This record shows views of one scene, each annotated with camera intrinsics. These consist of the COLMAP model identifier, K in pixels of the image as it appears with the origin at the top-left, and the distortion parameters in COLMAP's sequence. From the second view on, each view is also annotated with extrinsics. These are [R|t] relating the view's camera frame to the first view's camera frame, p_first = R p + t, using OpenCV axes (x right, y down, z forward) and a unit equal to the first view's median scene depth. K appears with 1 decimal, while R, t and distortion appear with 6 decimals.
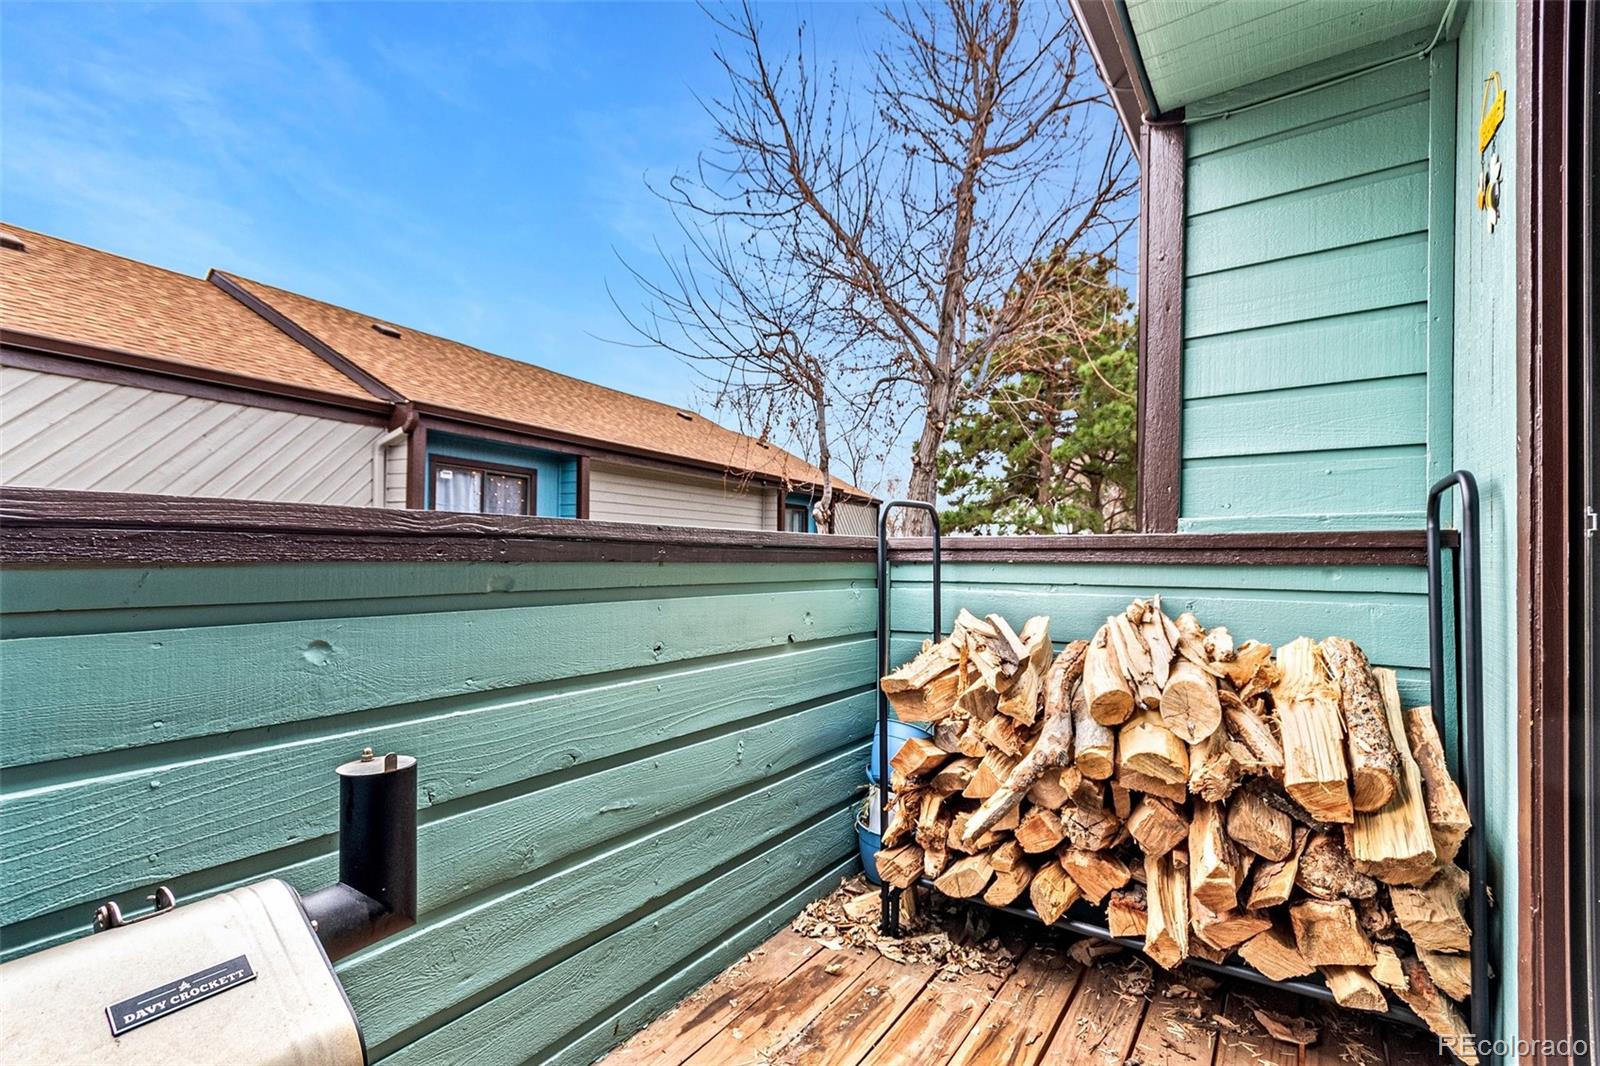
lens RADIAL K [[713.7, 0, 839.6], [0, 713.7, 546.6], [0, 0, 1]] dist [0.007088, 0.000738]
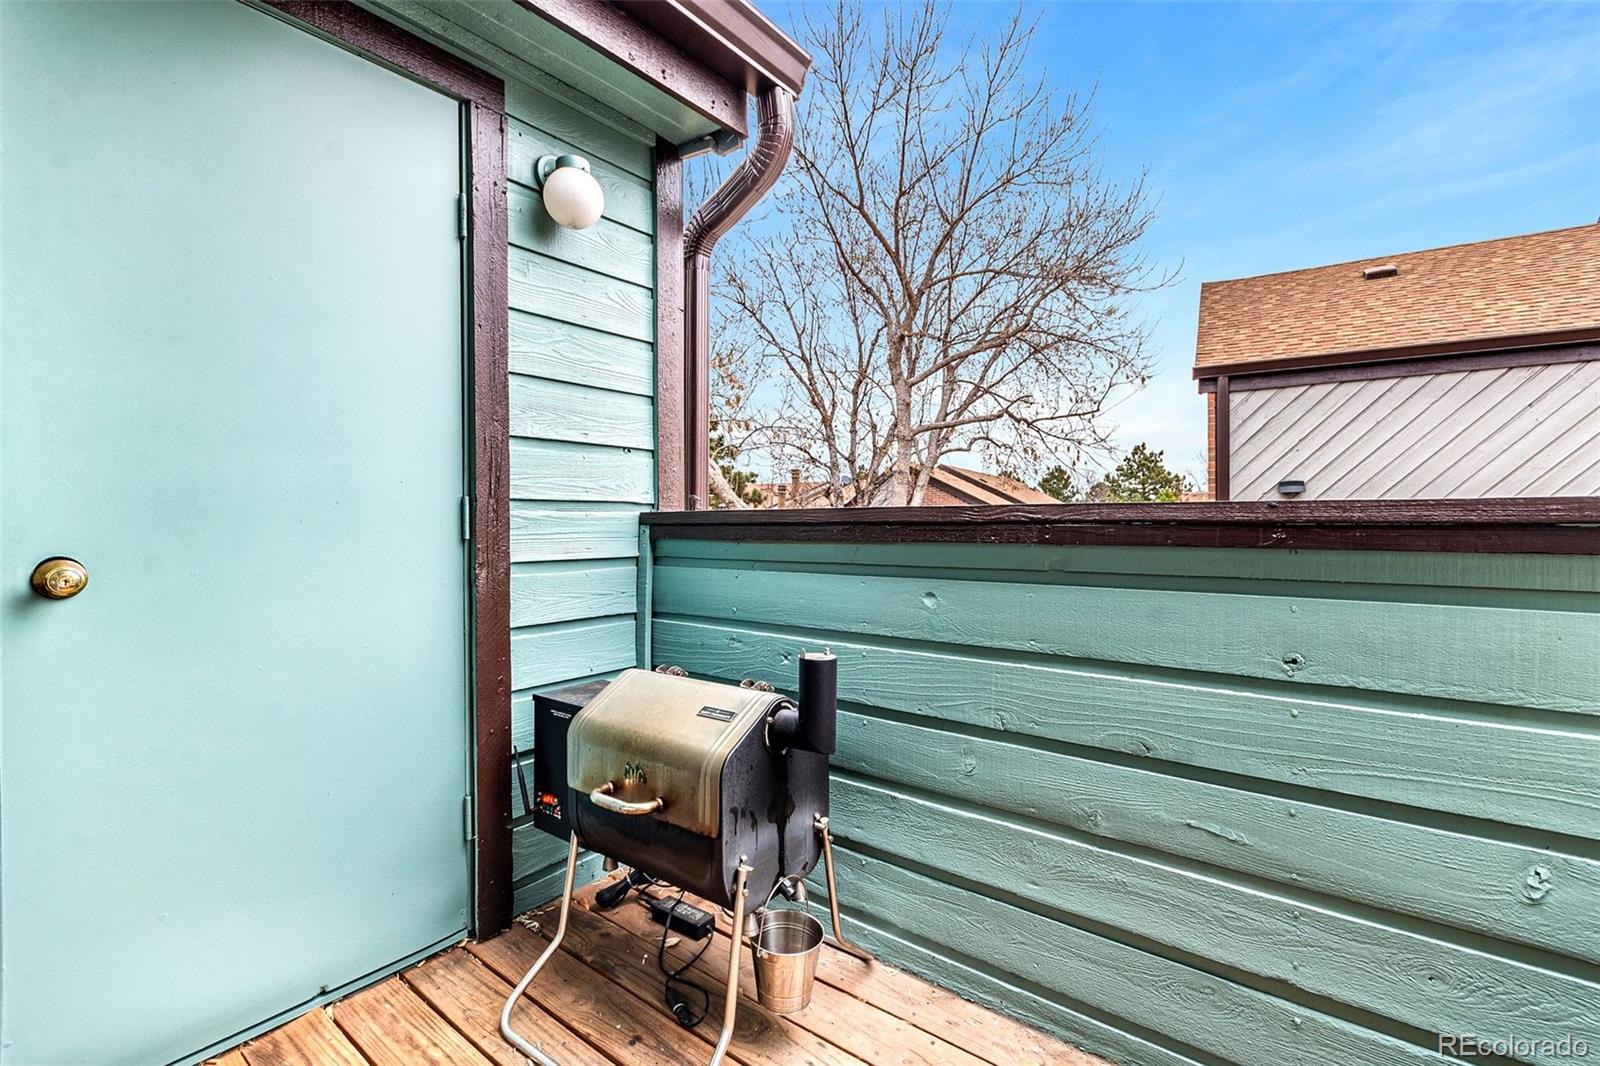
lens RADIAL K [[713.7, 0, 800.6], [0, 713.7, 533.2], [0, 0, 1]] dist [0.007088, 0.000738]
pose [[-0.062582, 0.002133, -0.998038, 0.627093], [0.011316, 0.999935, 0.001427, -0.002497], [0.997976, -0.011204, -0.062602, 0.598954]]
